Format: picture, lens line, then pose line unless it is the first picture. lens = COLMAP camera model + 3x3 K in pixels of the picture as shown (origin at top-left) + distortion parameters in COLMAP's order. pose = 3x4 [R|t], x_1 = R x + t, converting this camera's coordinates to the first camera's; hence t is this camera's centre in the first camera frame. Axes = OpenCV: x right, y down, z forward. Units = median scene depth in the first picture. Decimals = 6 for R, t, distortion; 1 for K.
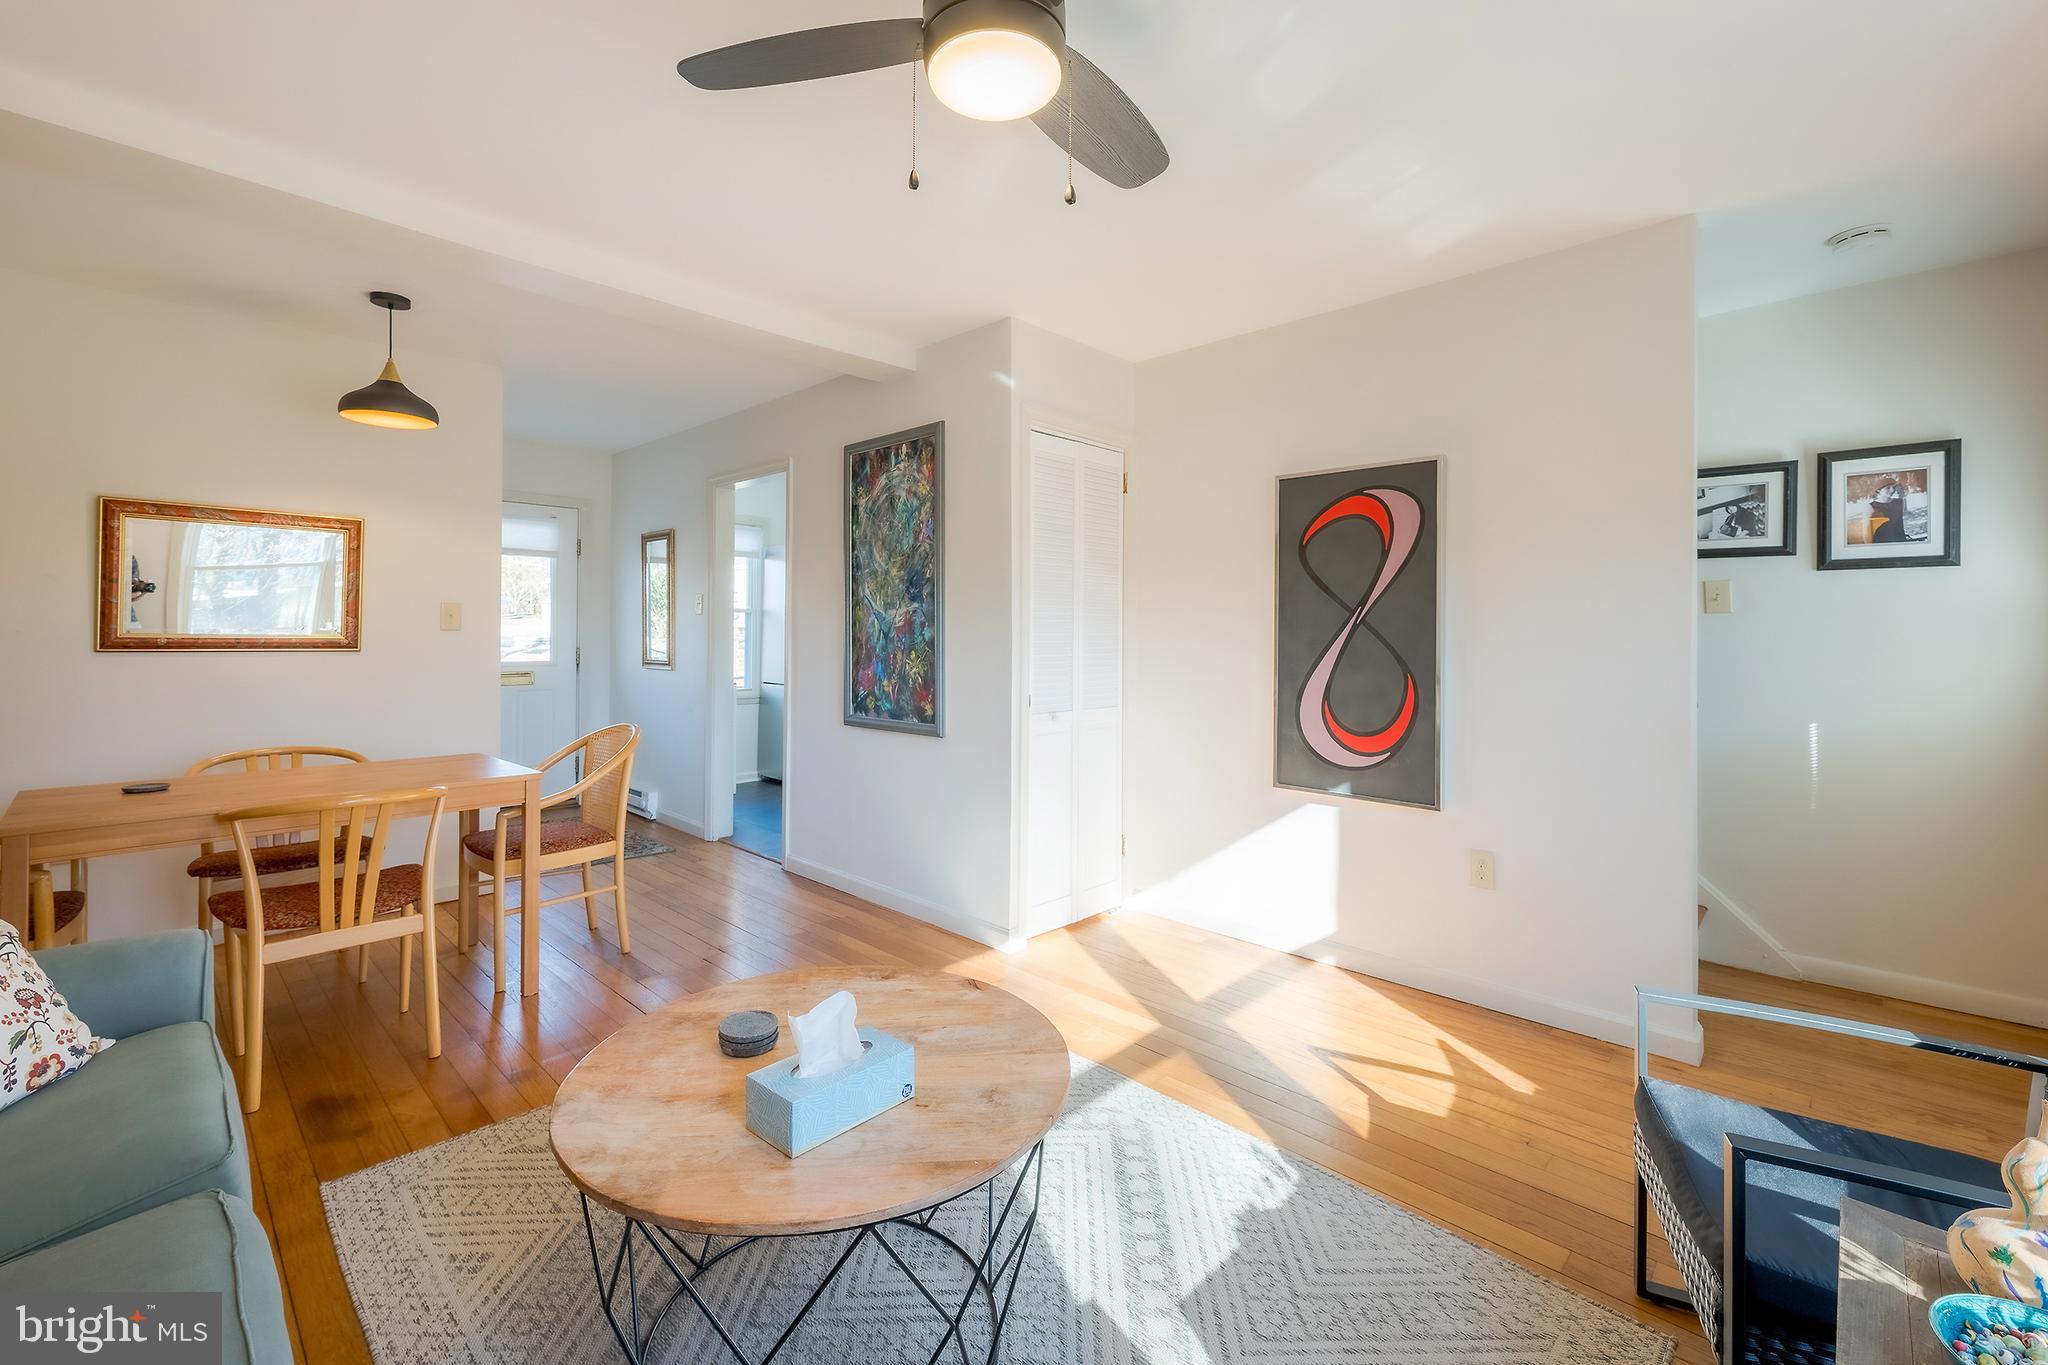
lens RADIAL K [[861.3, 0, 1008.4], [0, 861.3, 631.3], [0, 0, 1]] dist [-0.002580, -0.000787]
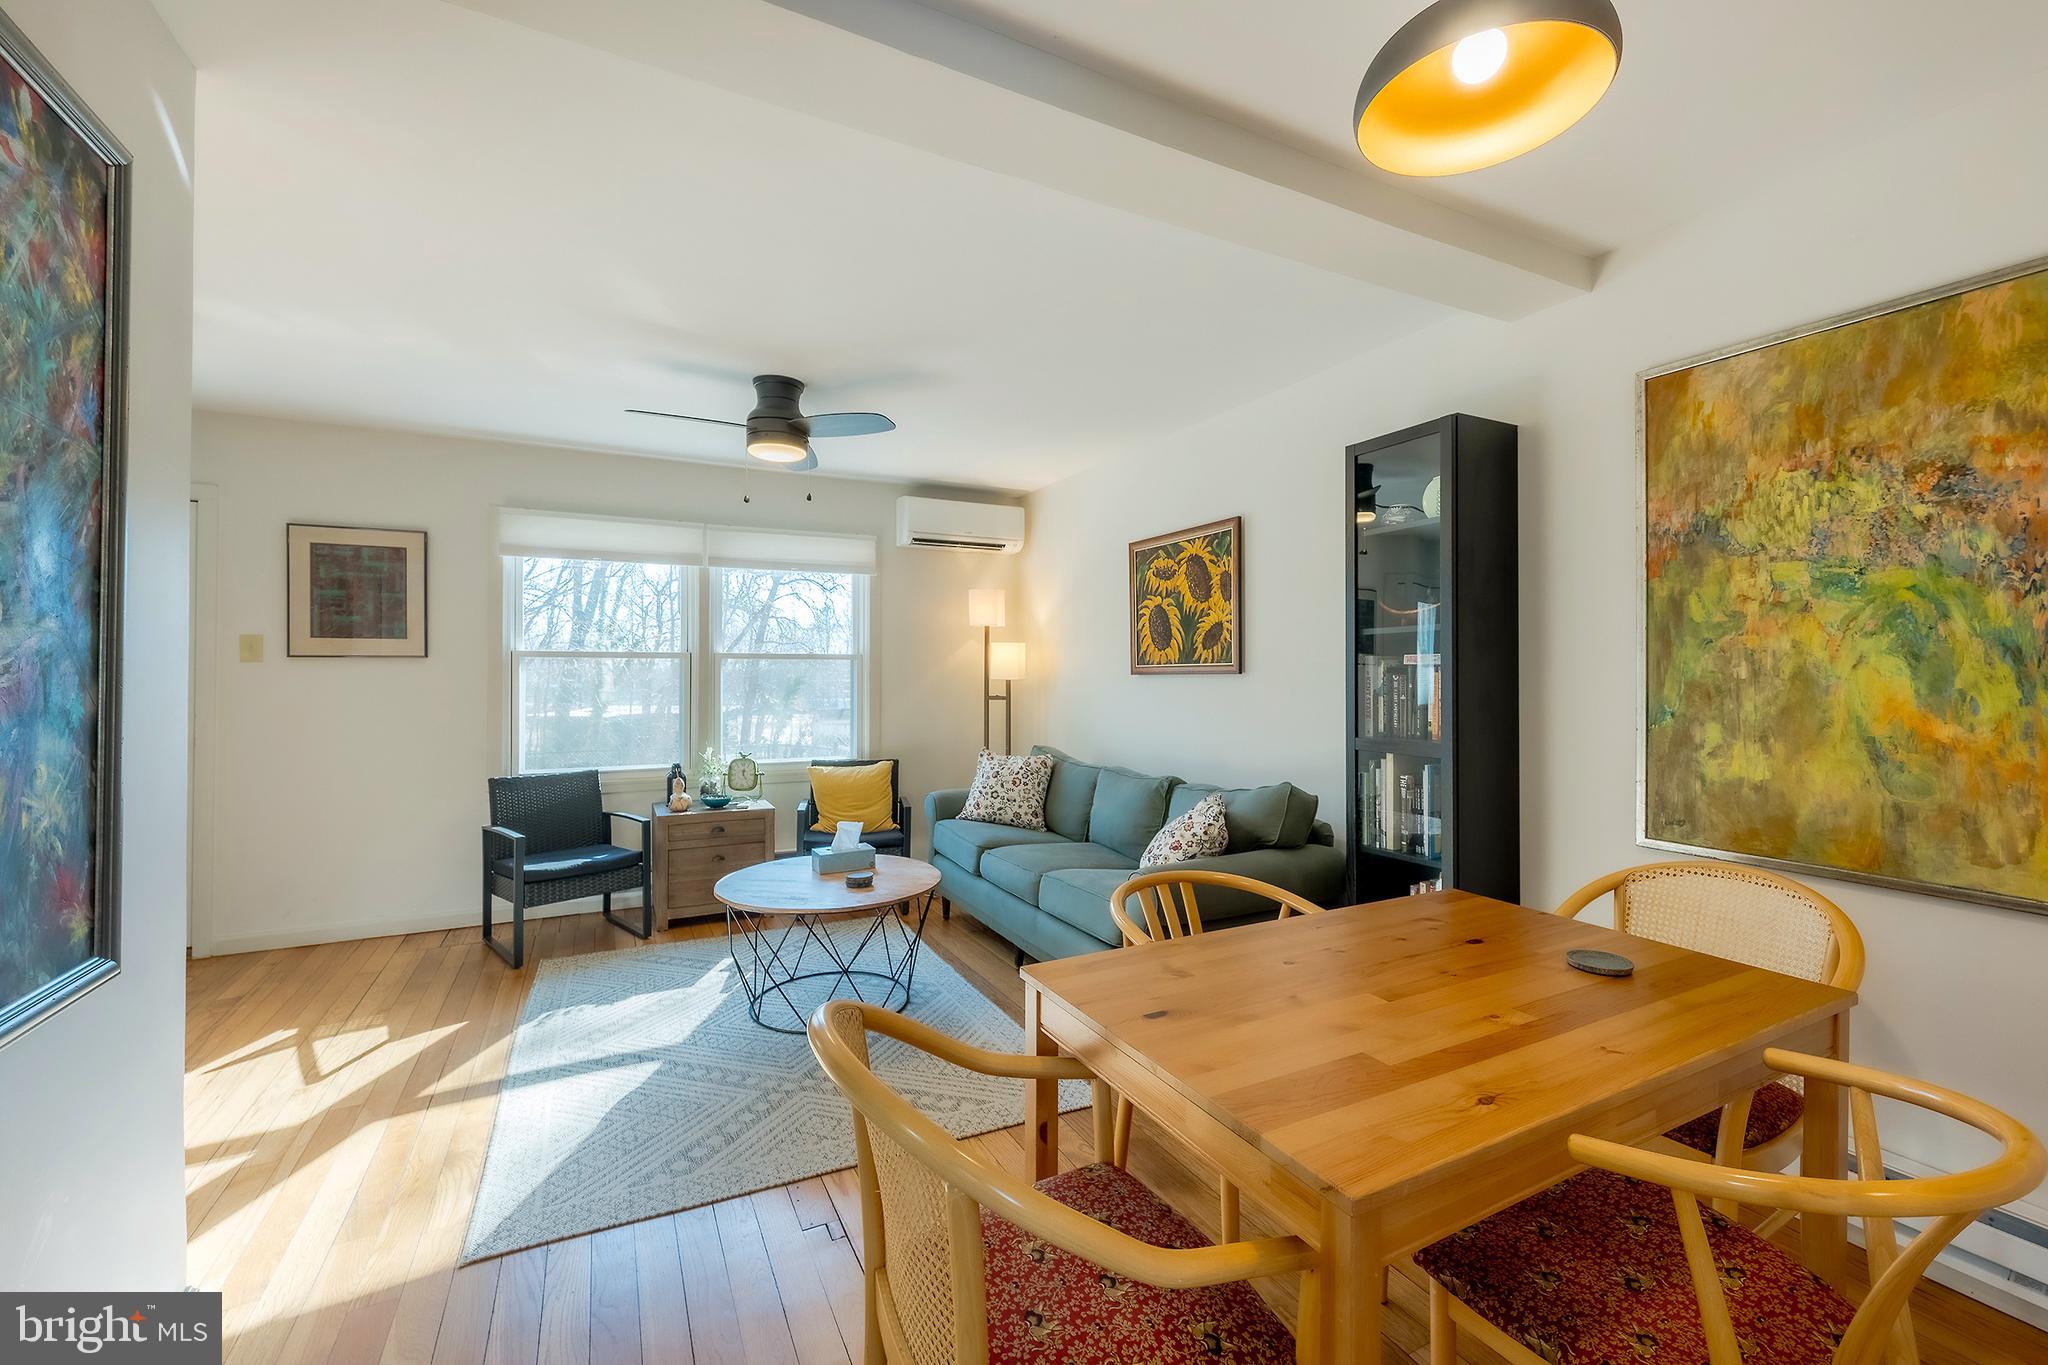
lens RADIAL K [[861.3, 0, 1041.7], [0, 861.3, 660.3], [0, 0, 1]] dist [-0.002580, -0.000787]
pose [[-0.952969, 0.005060, 0.303024, -0.711986], [0.001223, 0.999917, -0.012850, -0.016752], [-0.303064, -0.011875, -0.952896, 1.499223]]
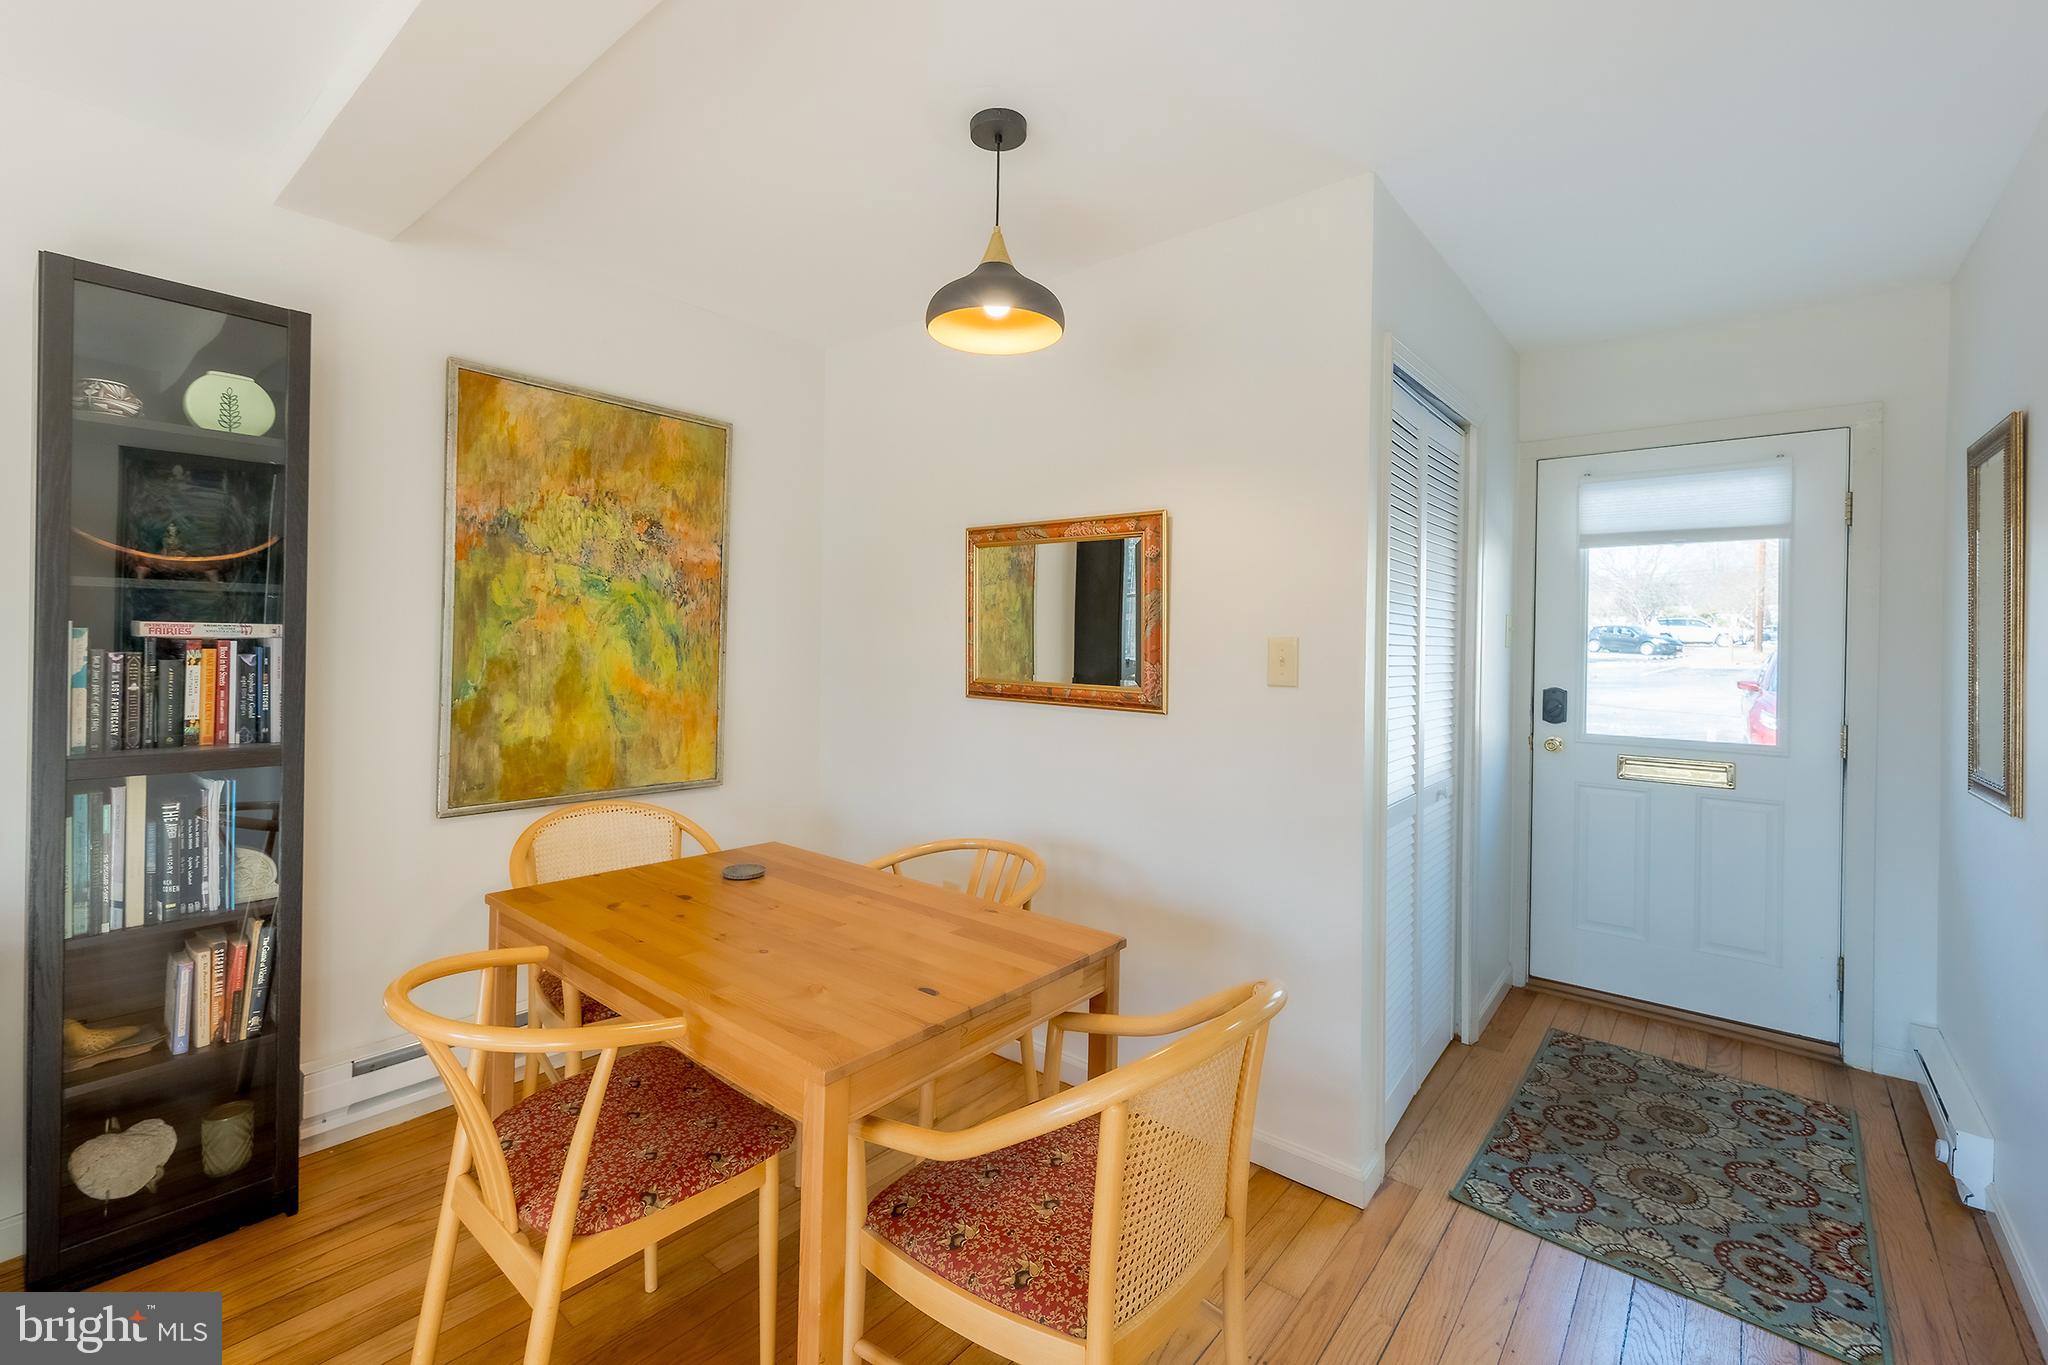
lens RADIAL K [[861.3, 0, 1028.1], [0, 861.3, 644.0], [0, 0, 1]] dist [-0.002580, -0.000787]
pose [[0.096539, 0.005016, -0.995317, -0.135946], [-0.023947, 0.999710, 0.002715, -0.035757], [0.995041, 0.023573, 0.096631, 1.052053]]
